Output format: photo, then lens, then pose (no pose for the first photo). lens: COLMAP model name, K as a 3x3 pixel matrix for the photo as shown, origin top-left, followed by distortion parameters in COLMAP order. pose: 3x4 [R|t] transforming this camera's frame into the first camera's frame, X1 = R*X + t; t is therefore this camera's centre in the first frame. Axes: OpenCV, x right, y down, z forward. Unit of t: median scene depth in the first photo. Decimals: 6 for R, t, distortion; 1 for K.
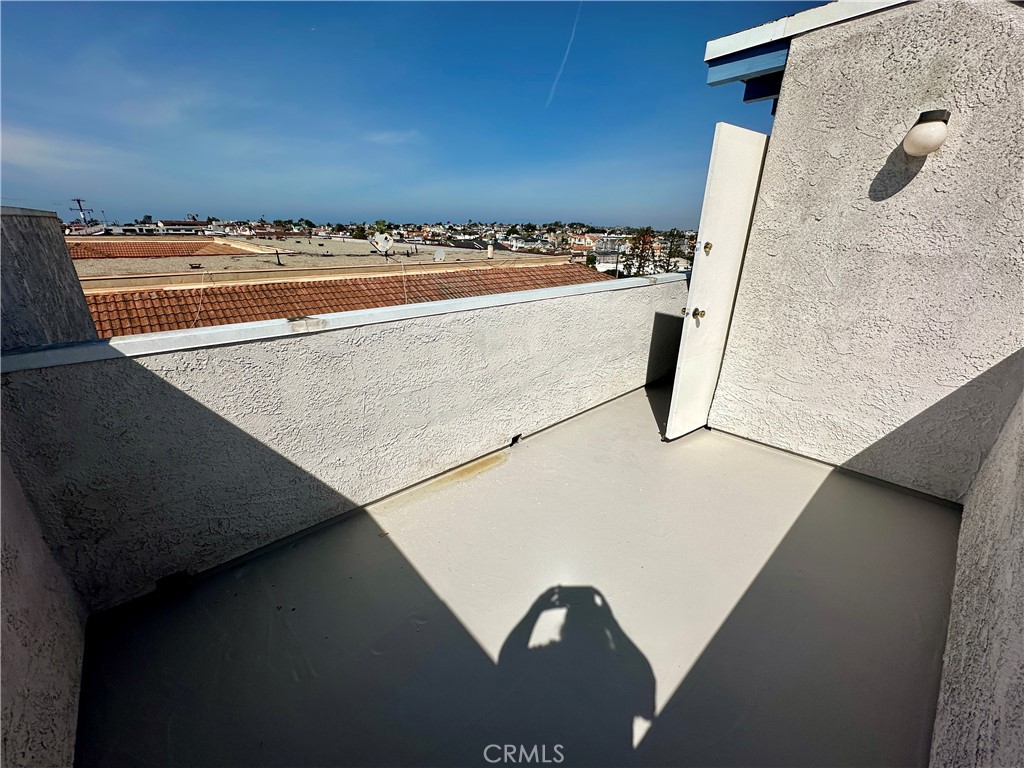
lens RADIAL K [[408.8, 0, 512.8], [0, 408.8, 385.1], [0, 0, 1]] dist [0.000140, -0.000033]
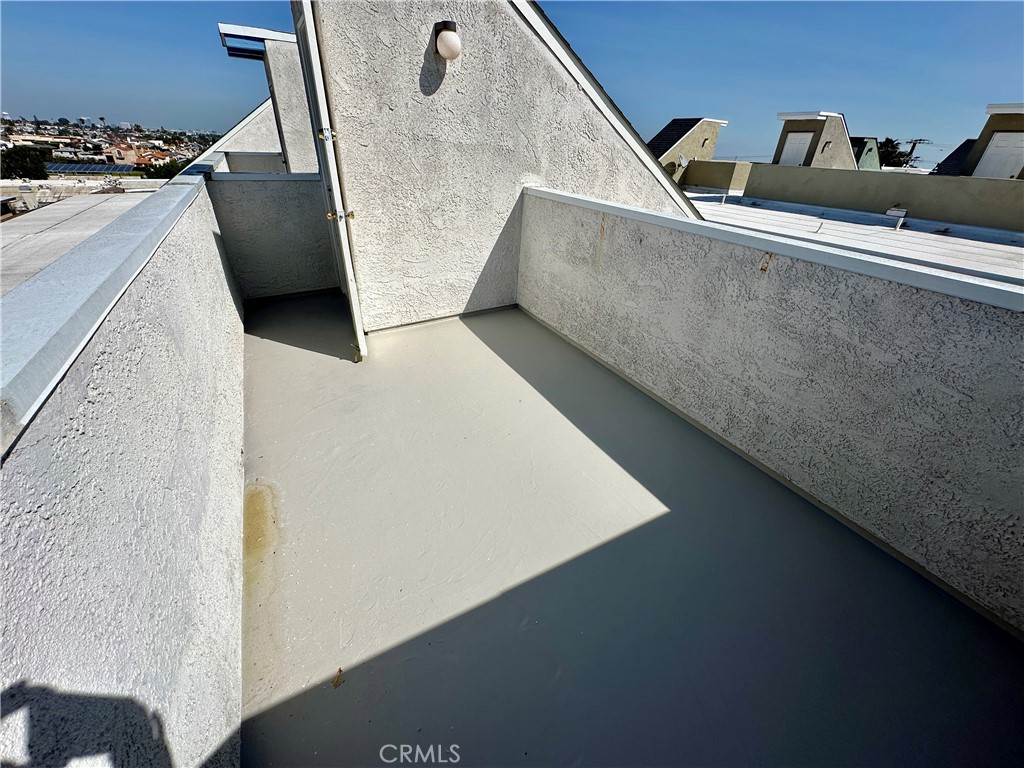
lens RADIAL K [[408.8, 0, 511.3], [0, 408.8, 384.3], [0, 0, 1]] dist [0.000140, -0.000033]
pose [[0.228586, -0.496422, 0.837445, -0.461939], [0.310954, 0.852389, 0.420404, -0.132862], [-0.922527, 0.164308, 0.349209, 0.430714]]
